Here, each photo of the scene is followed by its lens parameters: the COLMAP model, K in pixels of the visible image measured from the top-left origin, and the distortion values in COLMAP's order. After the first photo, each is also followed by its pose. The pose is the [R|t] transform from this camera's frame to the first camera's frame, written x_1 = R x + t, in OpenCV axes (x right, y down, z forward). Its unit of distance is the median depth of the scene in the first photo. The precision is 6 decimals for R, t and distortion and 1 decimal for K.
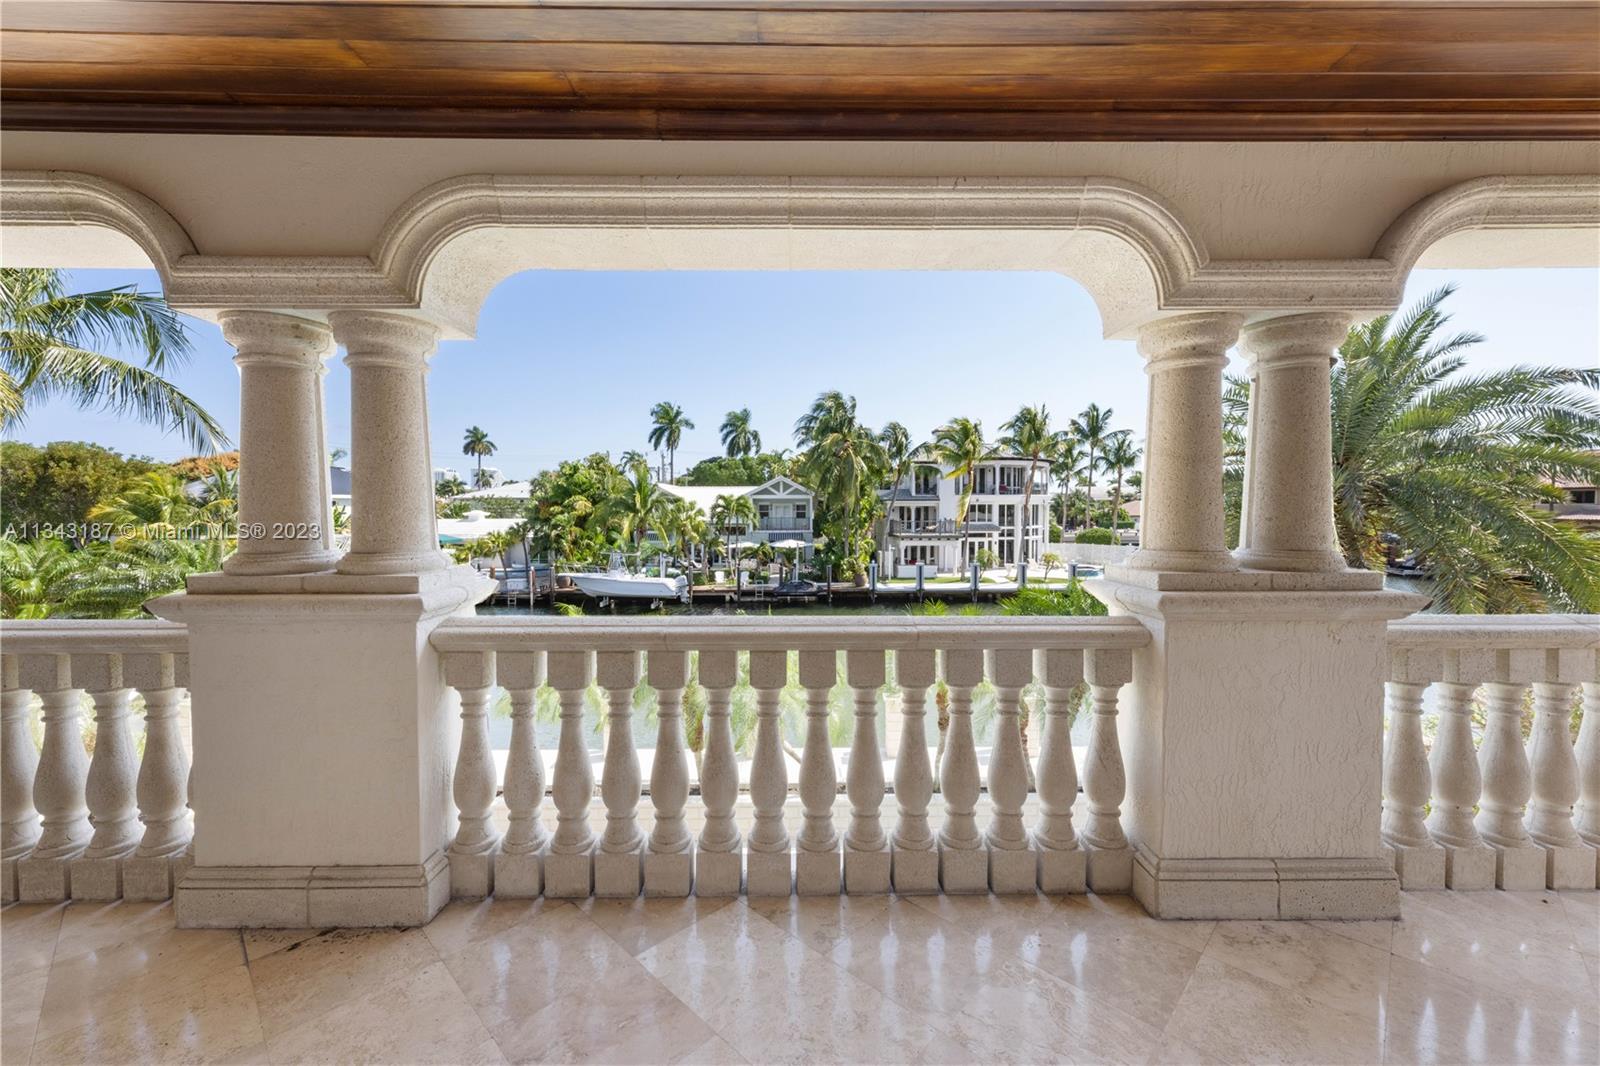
lens RADIAL K [[629.3, 0, 799.0], [0, 629.3, 537.0], [0, 0, 1]] dist [0.000244, -0.000090]
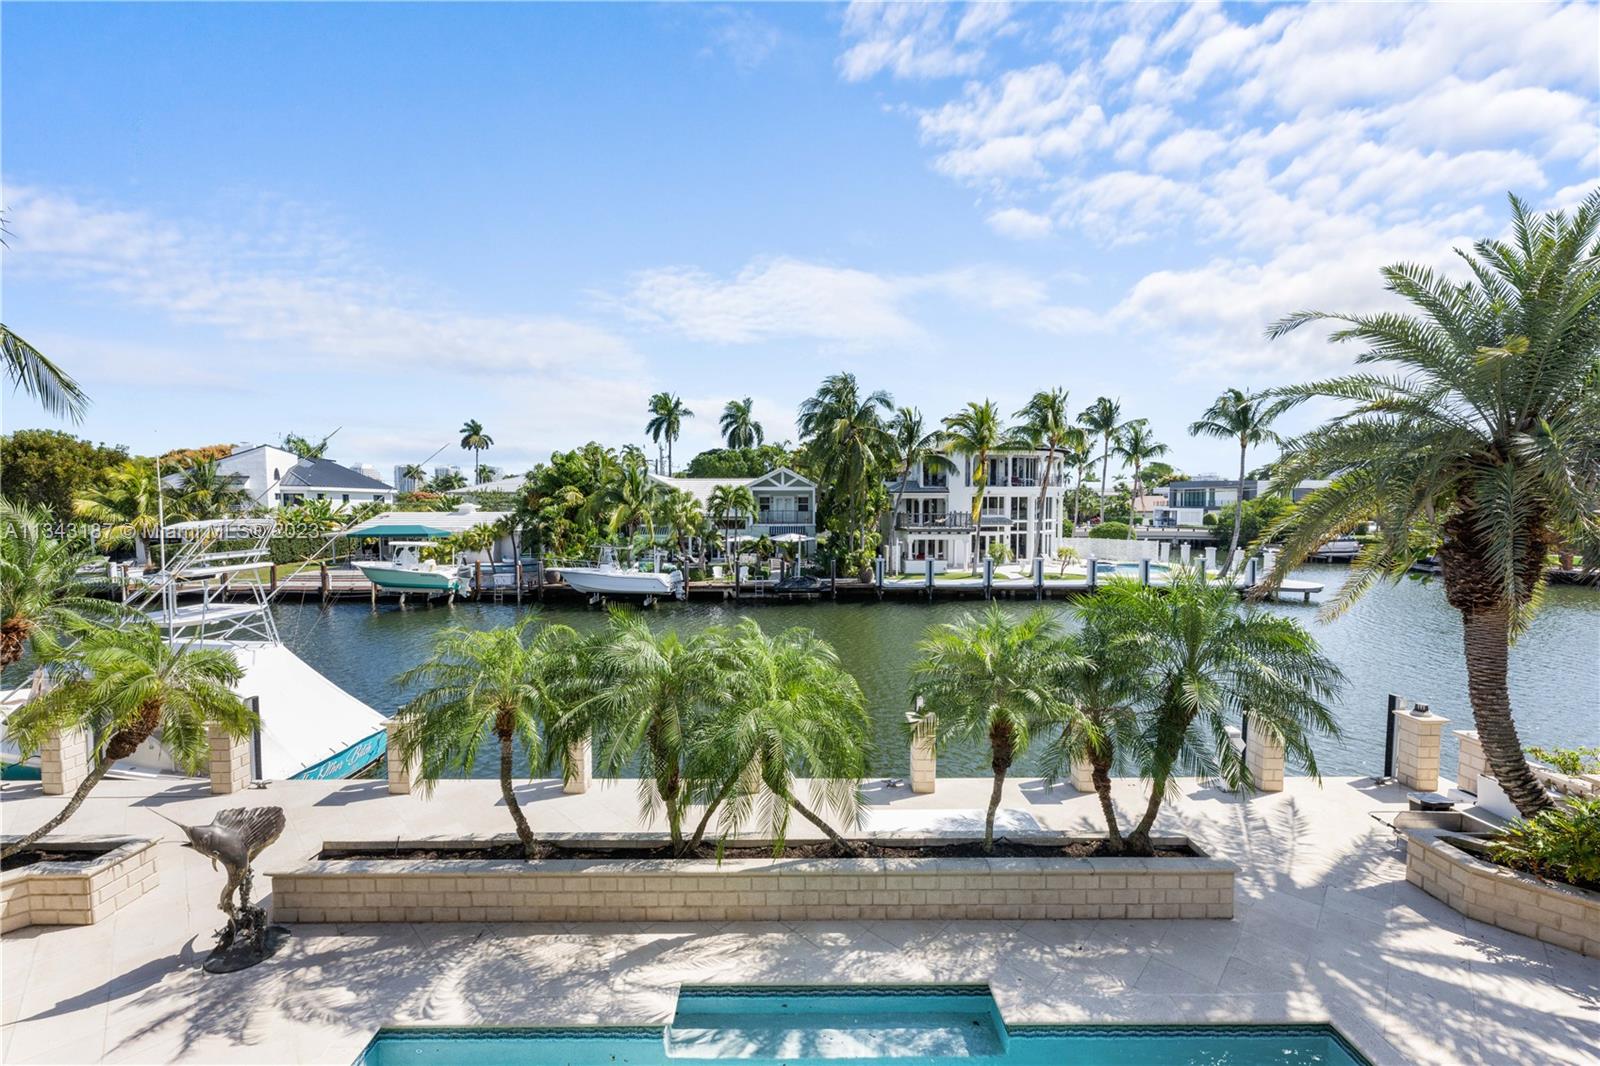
lens RADIAL K [[634.1, 0, 795.2], [0, 634.1, 536.4], [0, 0, 1]] dist [-0.000641, -0.000050]
pose [[0.999955, 0.000924, -0.009468, -0.000062], [-0.000874, 0.999985, 0.005319, 0.003790], [0.009473, -0.005310, 0.999941, 0.040509]]
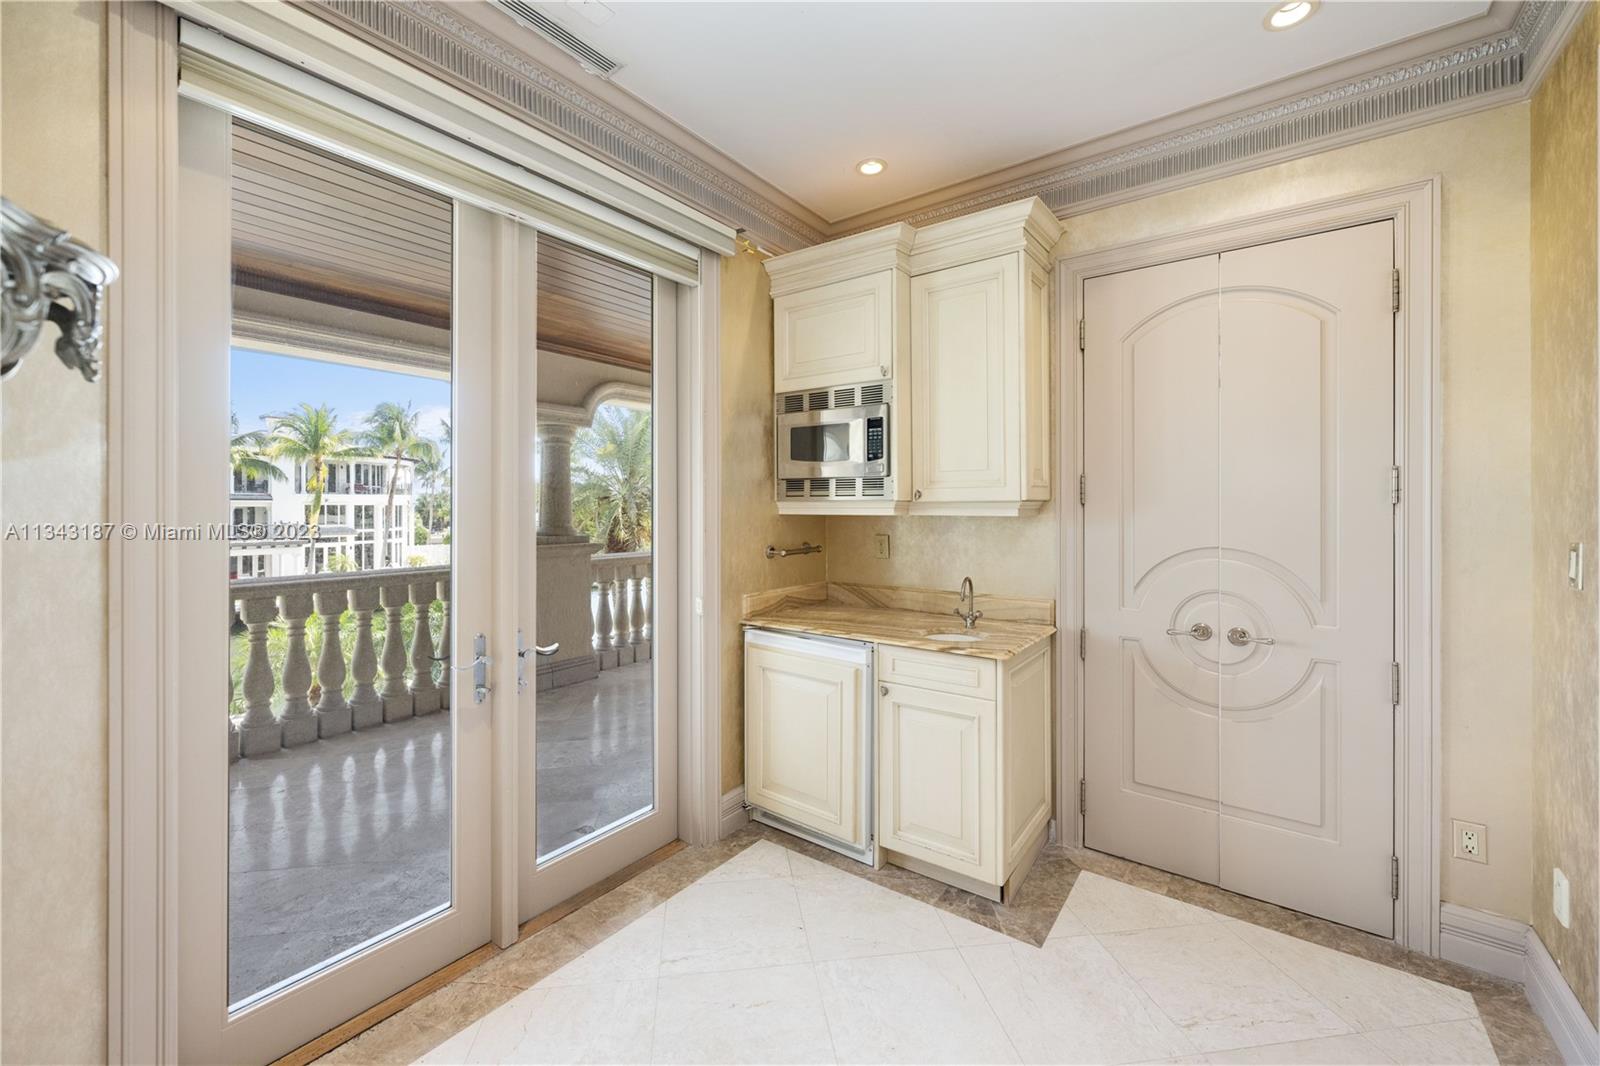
lens RADIAL K [[642.7, 0, 792.7], [0, 642.7, 506.5], [0, 0, 1]] dist [0.000950, 0.000061]
pose [[0.610590, 0.001802, 0.791945, -0.031294], [0.037665, 0.998800, -0.031312, 0.003122], [-0.791051, 0.048947, 0.609789, -0.064374]]
